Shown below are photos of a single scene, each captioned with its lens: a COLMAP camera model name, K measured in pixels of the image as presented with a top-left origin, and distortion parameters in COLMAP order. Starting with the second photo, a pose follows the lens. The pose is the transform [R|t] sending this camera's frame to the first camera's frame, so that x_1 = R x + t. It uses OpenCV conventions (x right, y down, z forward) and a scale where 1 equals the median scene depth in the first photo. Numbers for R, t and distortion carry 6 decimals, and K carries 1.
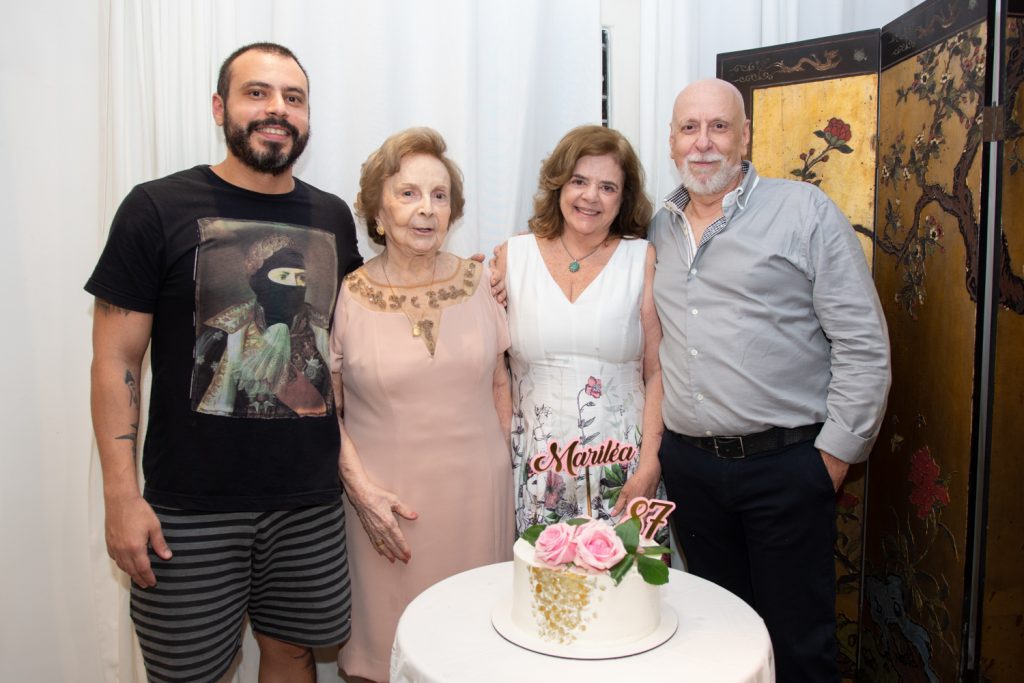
lens RADIAL K [[862.7, 0, 512.0], [0, 862.7, 341.5], [0, 0, 1]] dist [-0.090648, 0.110894]
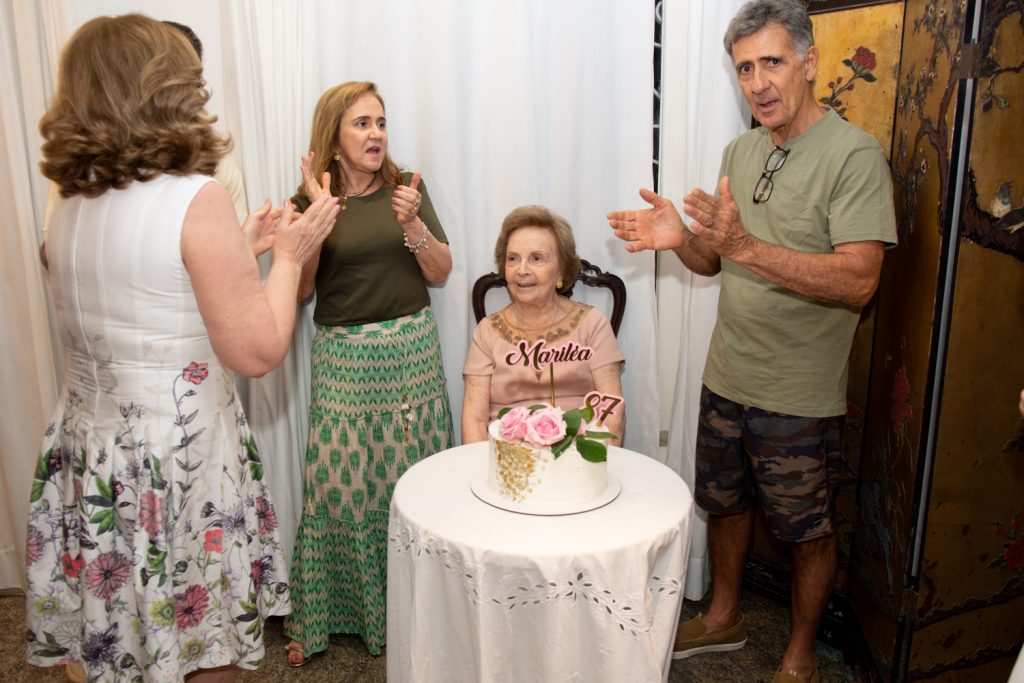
lens RADIAL K [[830.7, 0, 516.4], [0, 830.7, 333.7], [0, 0, 1]] dist [-0.002413, 0.014643]
pose [[0.976403, 0.052654, -0.209440, 0.285981], [-0.028250, 0.992629, 0.117852, -0.034740], [0.214102, -0.109155, 0.970693, -0.154066]]
